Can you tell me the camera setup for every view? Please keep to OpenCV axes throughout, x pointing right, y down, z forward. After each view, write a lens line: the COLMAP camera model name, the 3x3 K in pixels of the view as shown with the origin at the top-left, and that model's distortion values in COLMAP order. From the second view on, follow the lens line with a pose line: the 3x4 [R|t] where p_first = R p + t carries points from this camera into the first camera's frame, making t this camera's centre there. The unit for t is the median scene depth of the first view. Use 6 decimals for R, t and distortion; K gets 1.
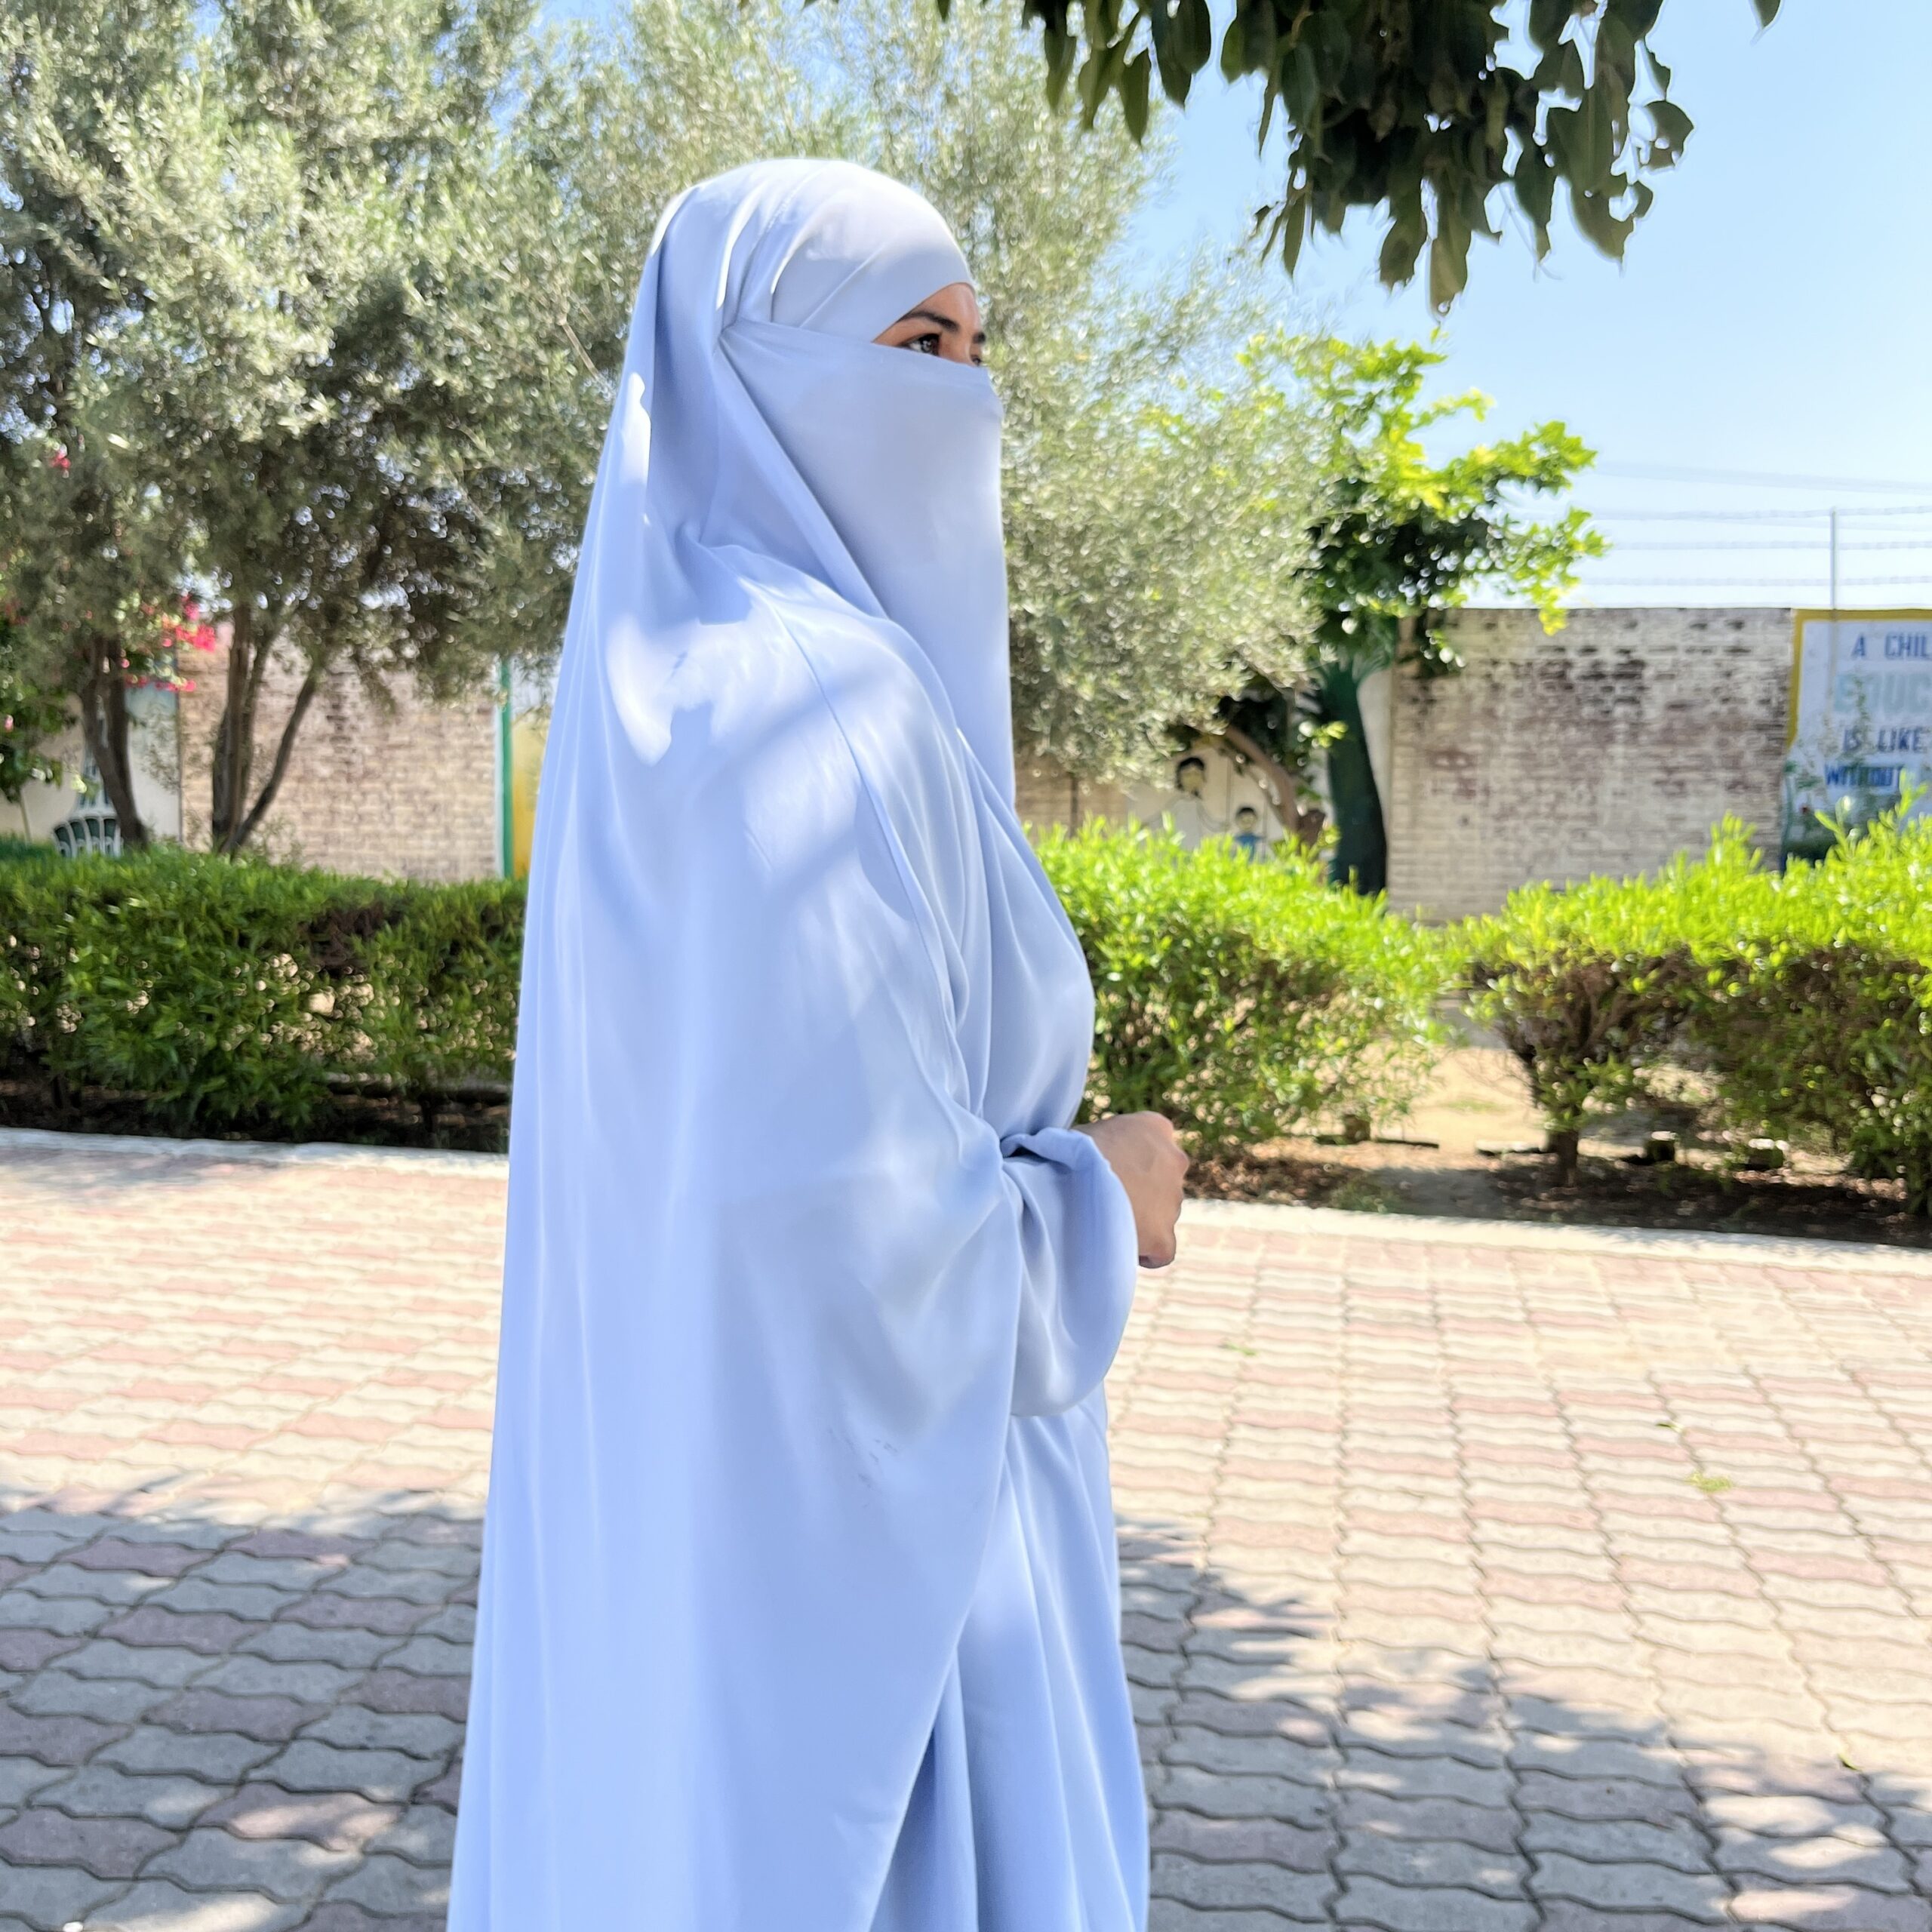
lens RADIAL K [[1988.4, 0, 966.0], [0, 1988.4, 966.0], [0, 0, 1]] dist [0.038539, -0.024775]
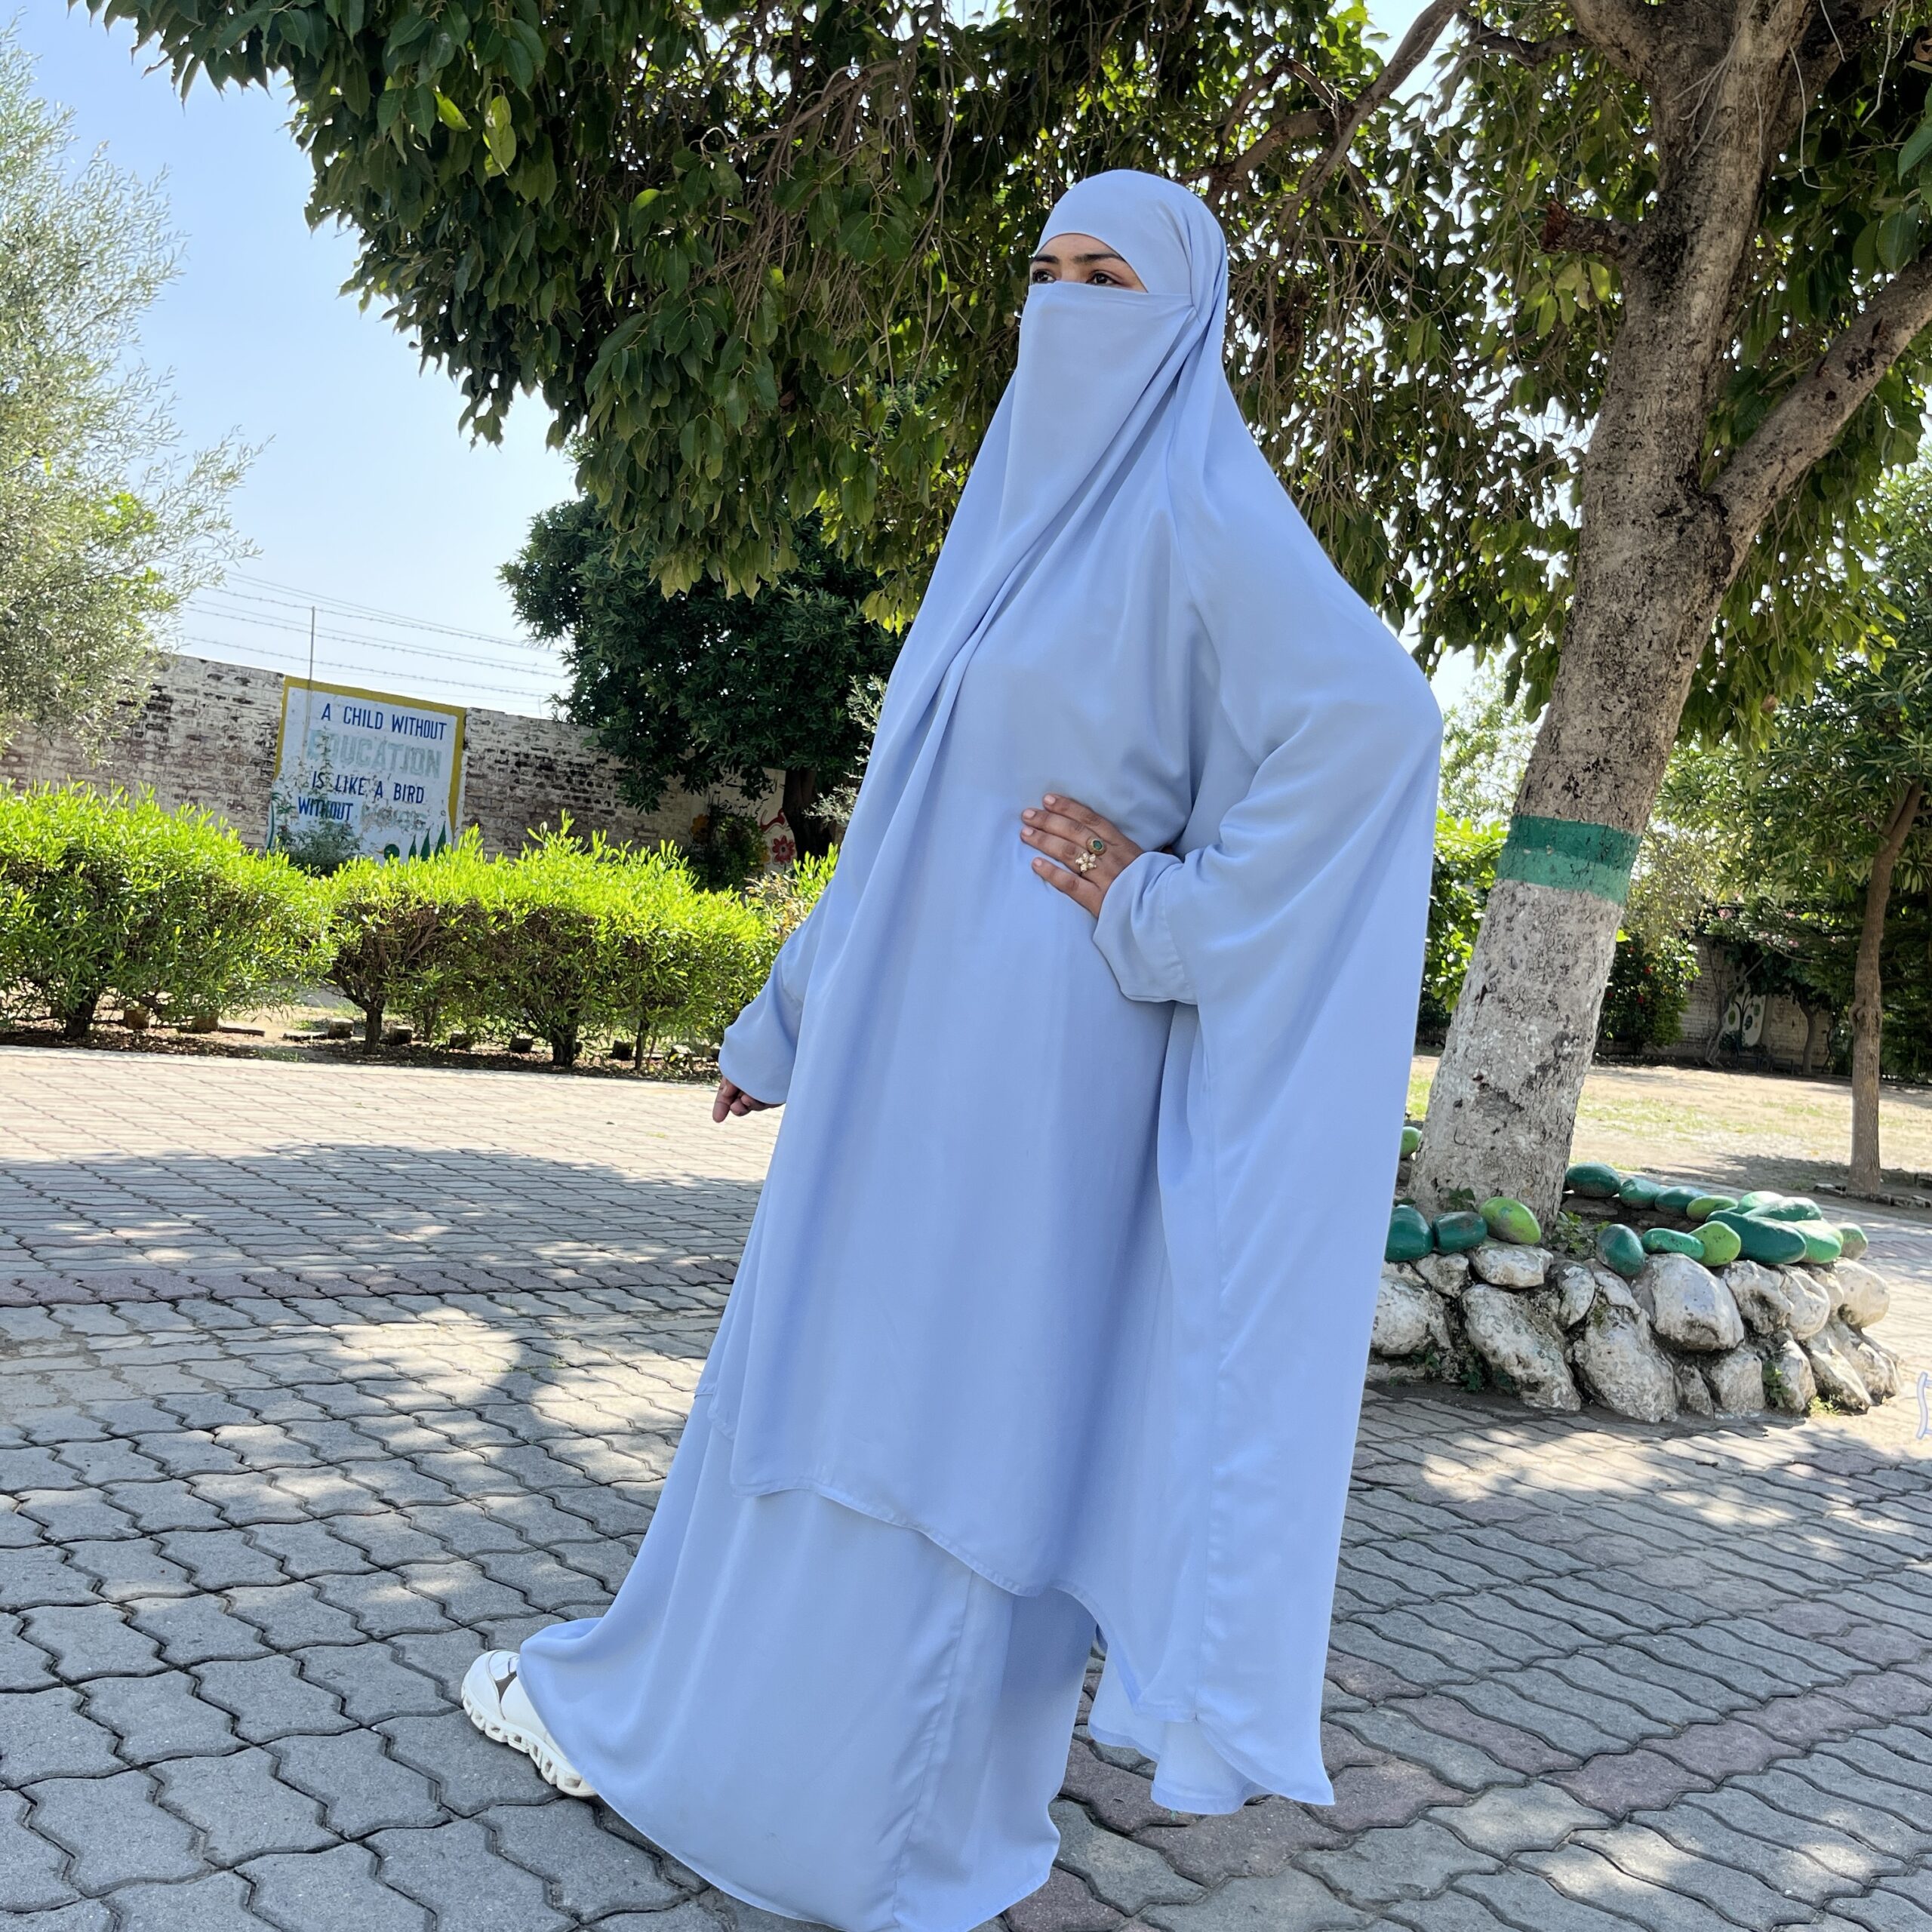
lens RADIAL K [[1988.4, 0, 966.0], [0, 1988.4, 966.0], [0, 0, 1]] dist [0.038539, -0.024775]
pose [[0.629326, 0.042946, 0.775954, -0.309687], [-0.029339, 0.999073, -0.031500, 0.039061], [-0.776587, -0.002942, 0.630003, -0.168996]]
